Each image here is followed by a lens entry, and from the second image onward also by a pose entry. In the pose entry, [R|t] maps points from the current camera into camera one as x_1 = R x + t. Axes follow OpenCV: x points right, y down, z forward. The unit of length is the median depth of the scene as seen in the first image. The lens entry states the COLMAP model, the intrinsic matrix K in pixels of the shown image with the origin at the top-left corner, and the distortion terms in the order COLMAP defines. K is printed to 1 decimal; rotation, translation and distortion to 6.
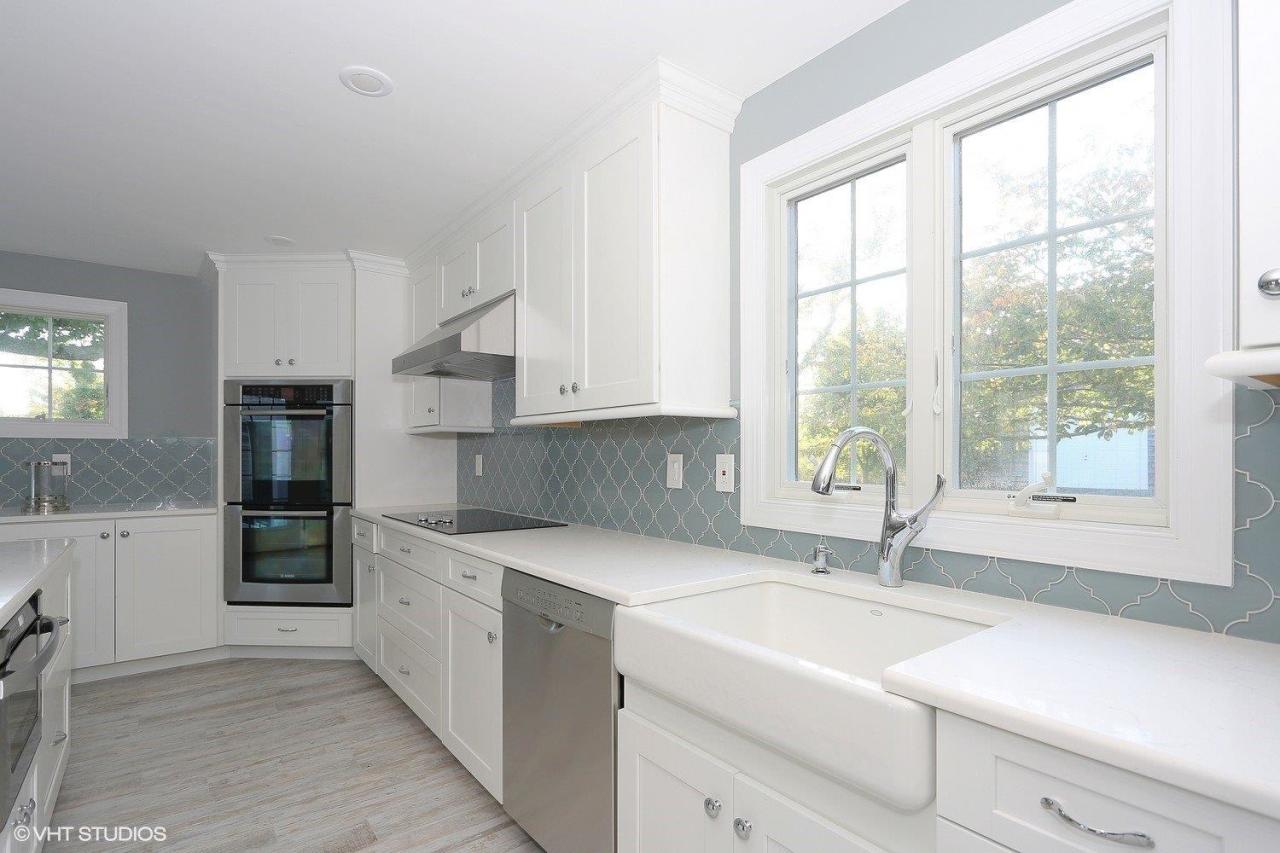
lens RADIAL K [[614.8, 0, 626.7], [0, 614.8, 457.1], [0, 0, 1]] dist [-0.000346, -0.000774]
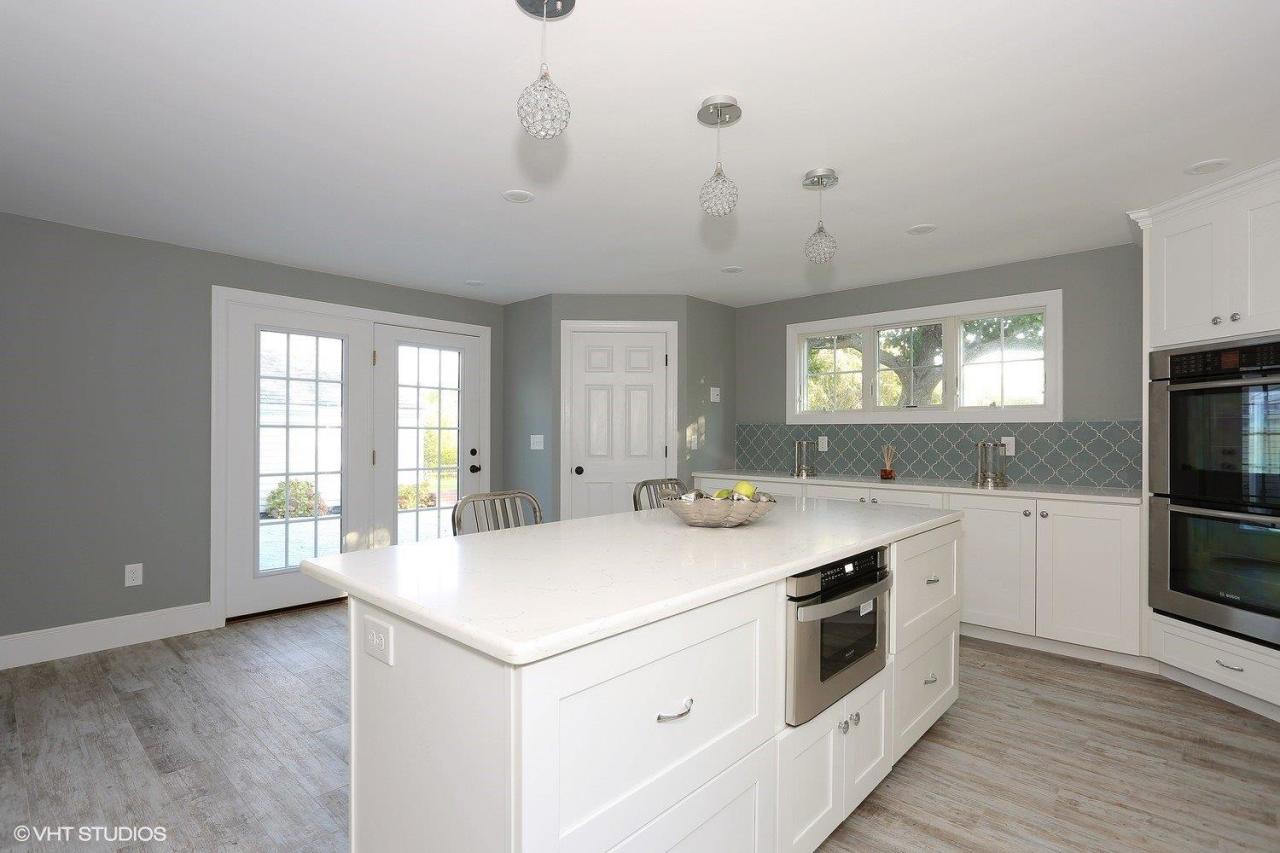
lens RADIAL K [[614.8, 0, 639.4], [0, 614.8, 432.4], [0, 0, 1]] dist [-0.000346, -0.000774]
pose [[0.175026, -0.004849, -0.984552, 0.086457], [-0.006715, 0.999959, -0.006119, -0.001858], [0.984541, 0.007682, 0.174986, 0.154949]]
